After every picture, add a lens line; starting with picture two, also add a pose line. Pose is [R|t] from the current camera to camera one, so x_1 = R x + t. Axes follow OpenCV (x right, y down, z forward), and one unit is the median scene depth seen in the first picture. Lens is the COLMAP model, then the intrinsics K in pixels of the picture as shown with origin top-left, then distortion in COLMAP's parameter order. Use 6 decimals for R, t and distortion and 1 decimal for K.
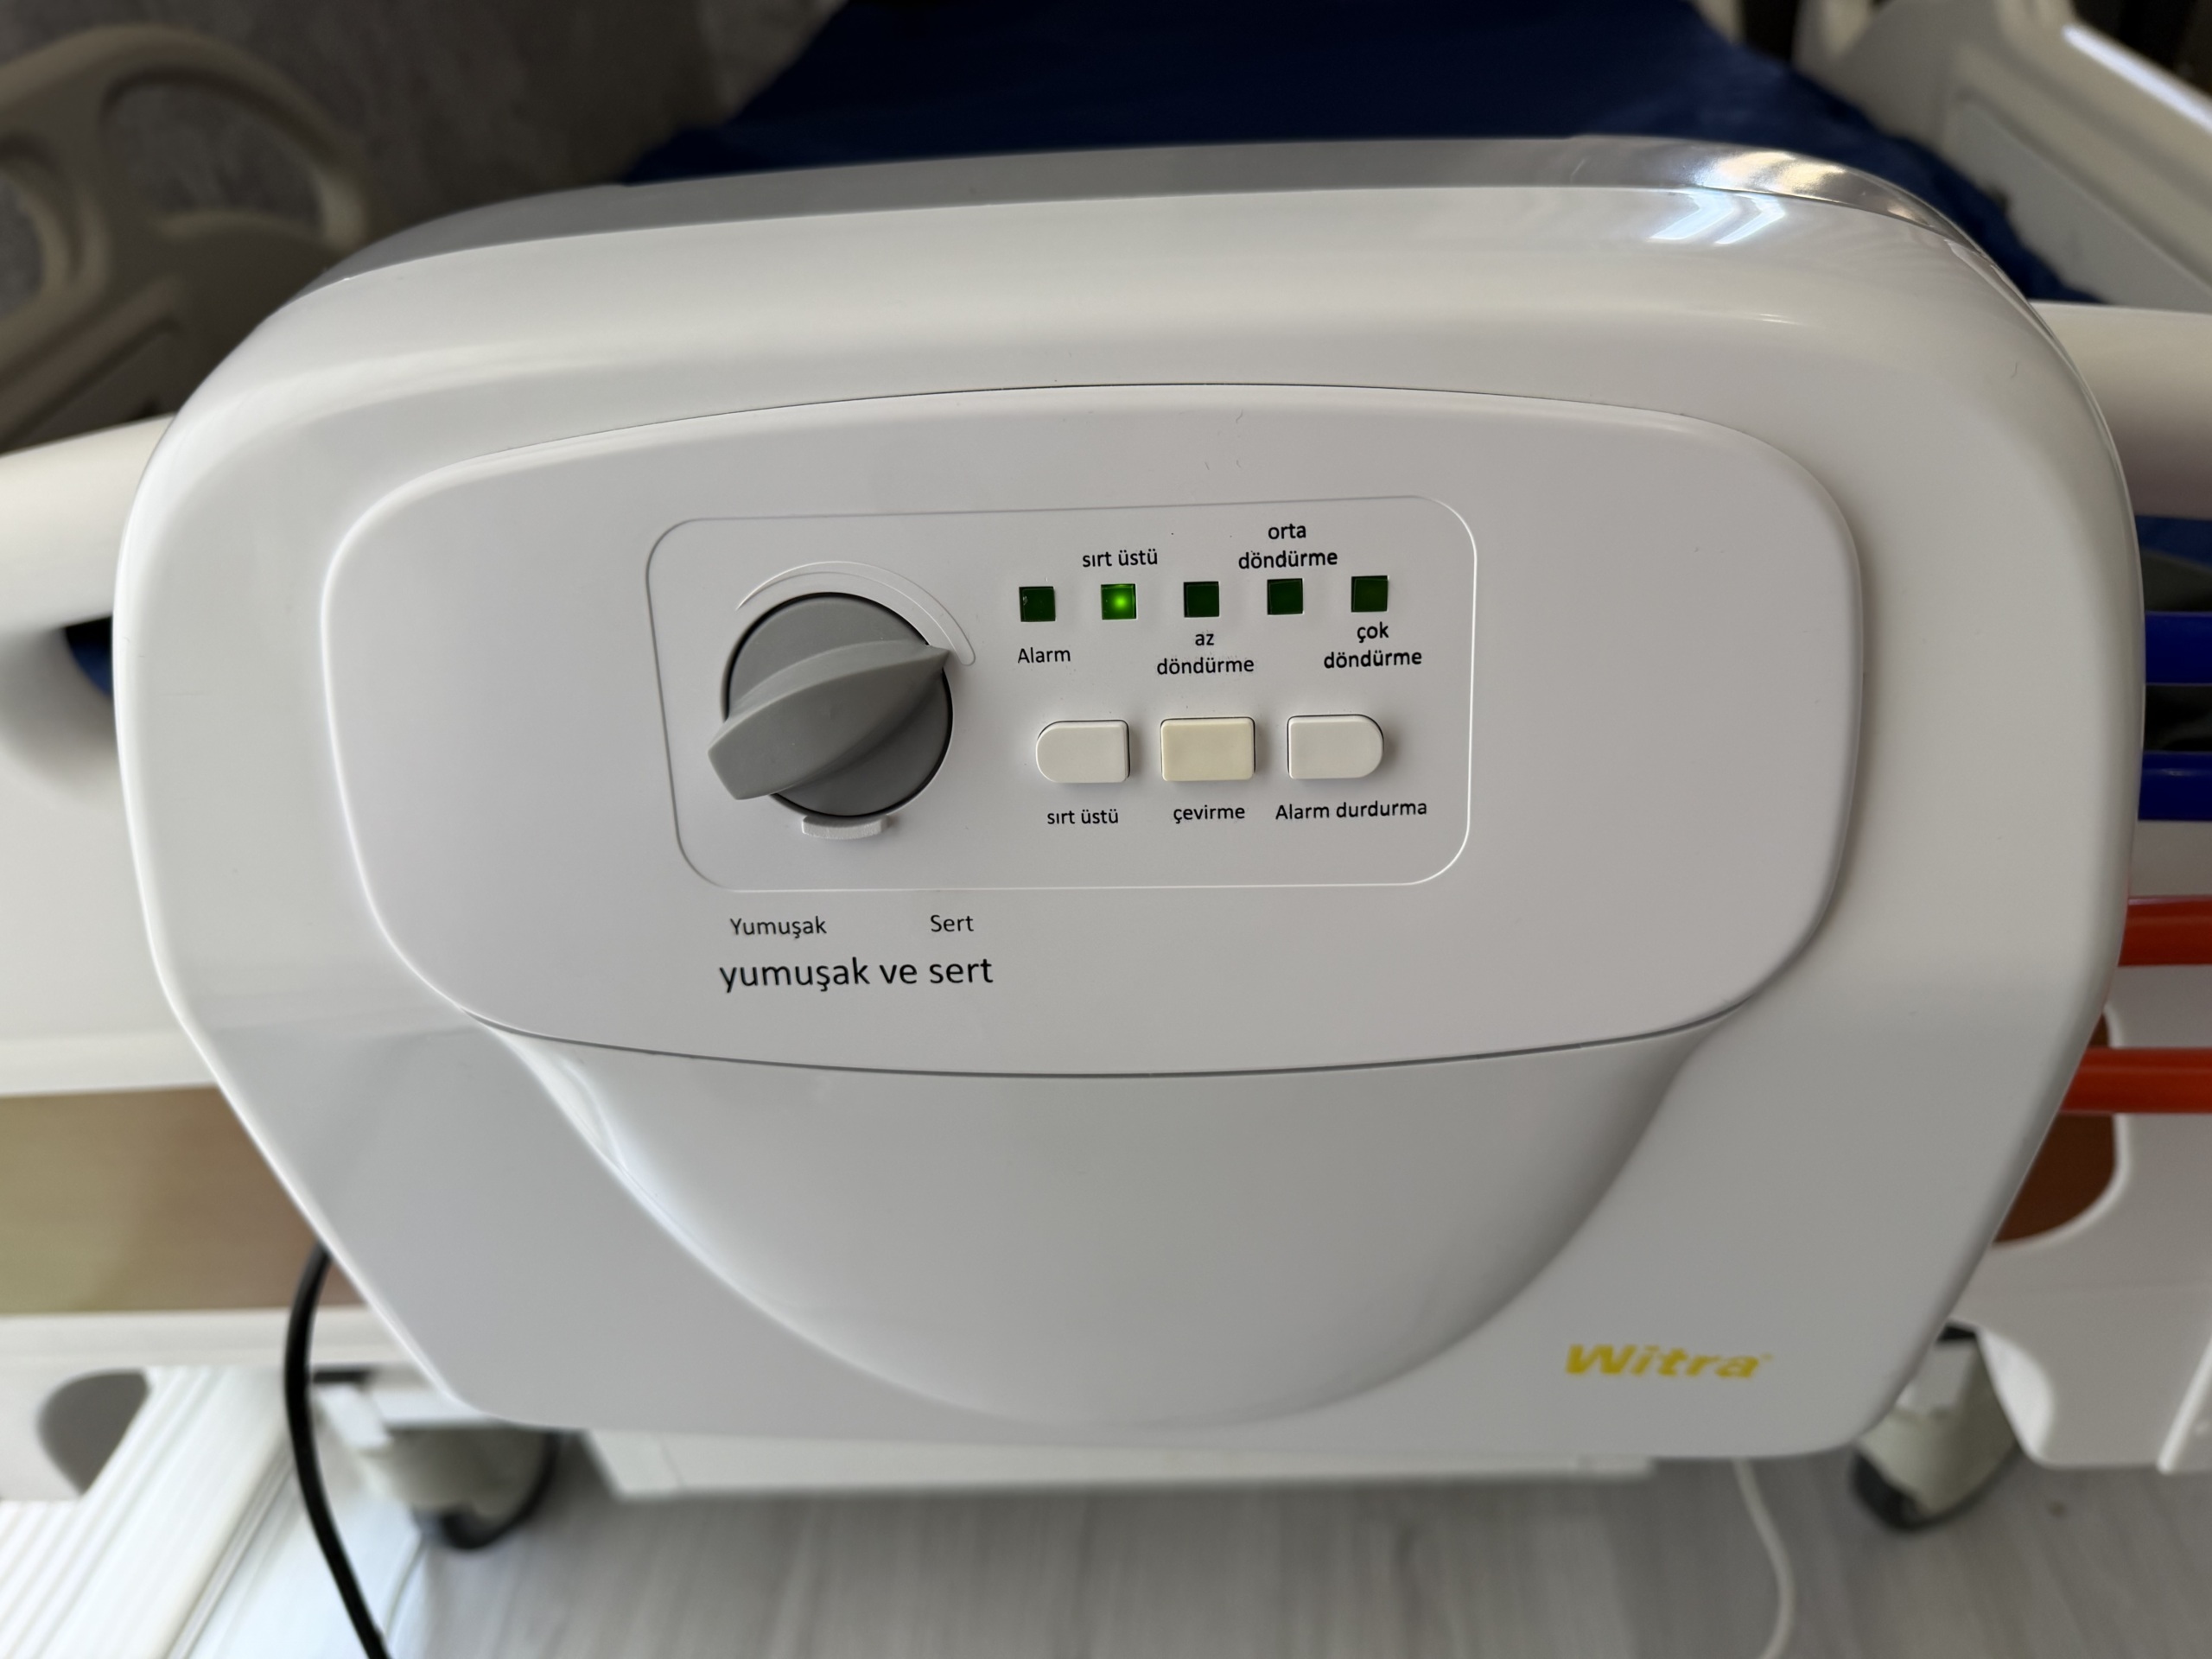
lens RADIAL K [[1554.4, 0, 1131.2], [0, 1554.4, 803.5], [0, 0, 1]] dist [0.010657, -0.021995]
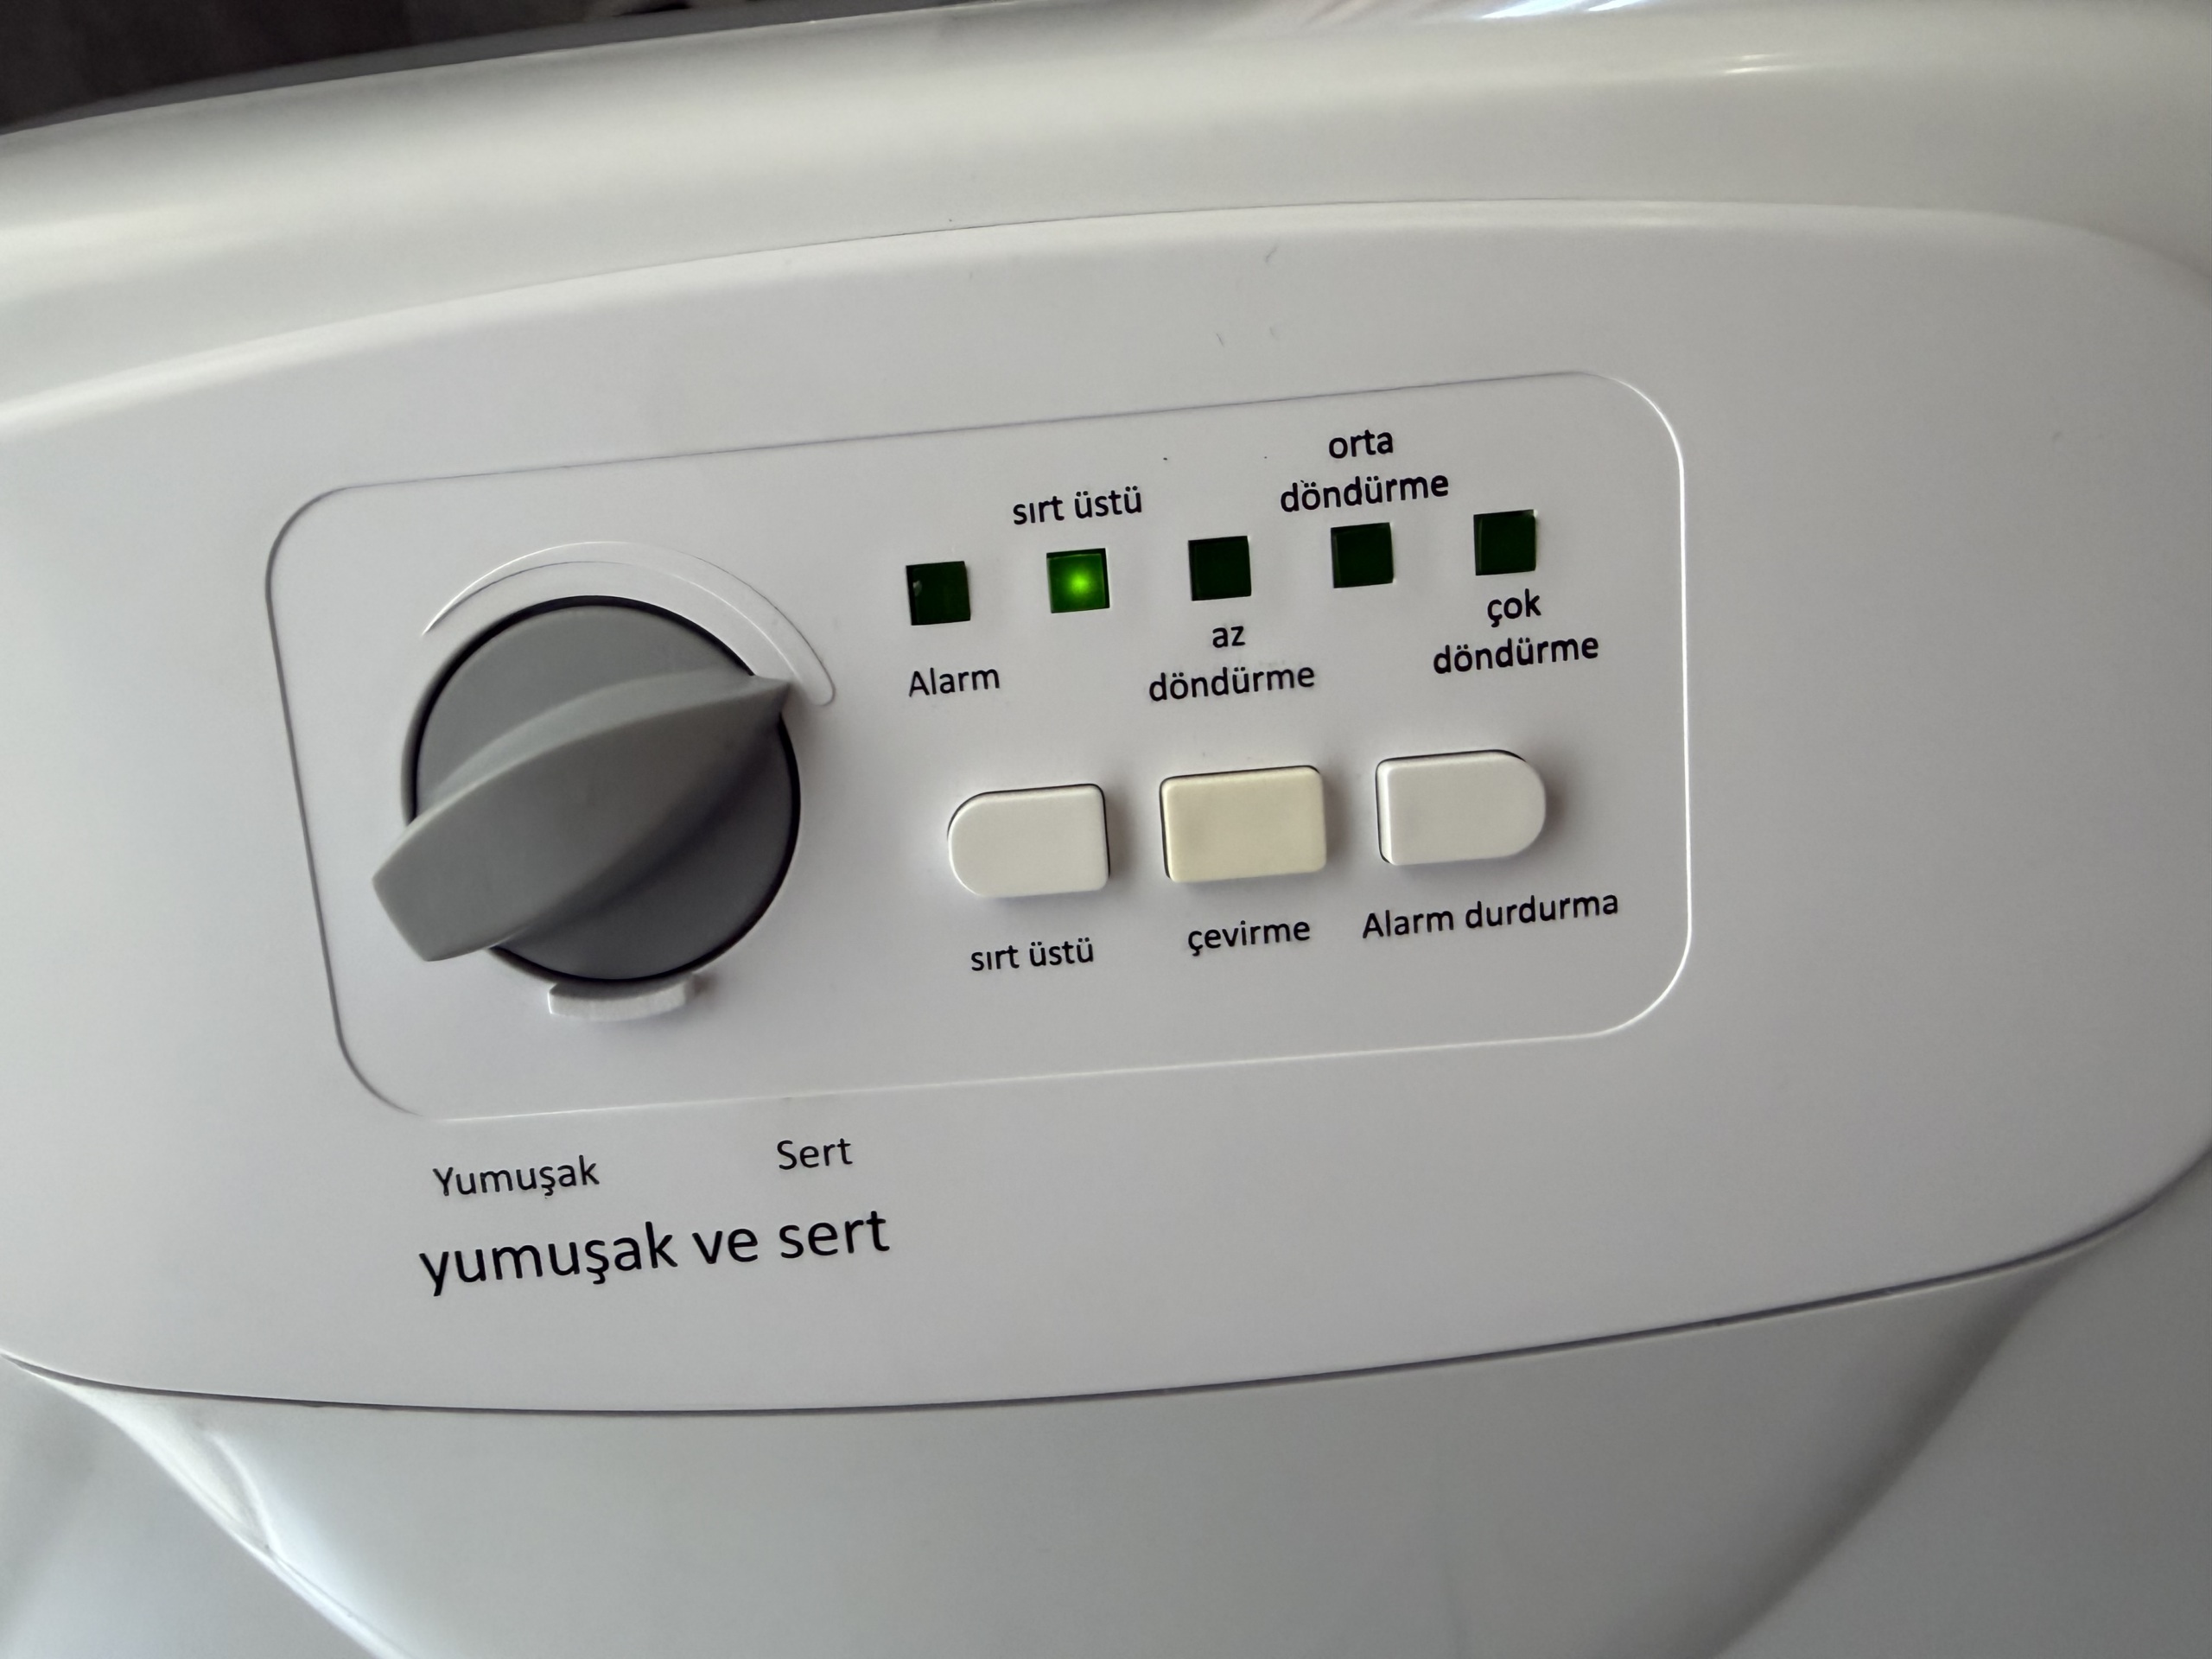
lens RADIAL K [[1568.7, 0, 1045.6], [0, 1568.7, 759.3], [0, 0, 1]] dist [-0.031893, -0.005476]
pose [[0.997163, -0.055587, 0.050759, -0.052970], [0.061341, 0.990888, -0.119910, 0.006528], [-0.043631, 0.122684, 0.991486, 0.415774]]
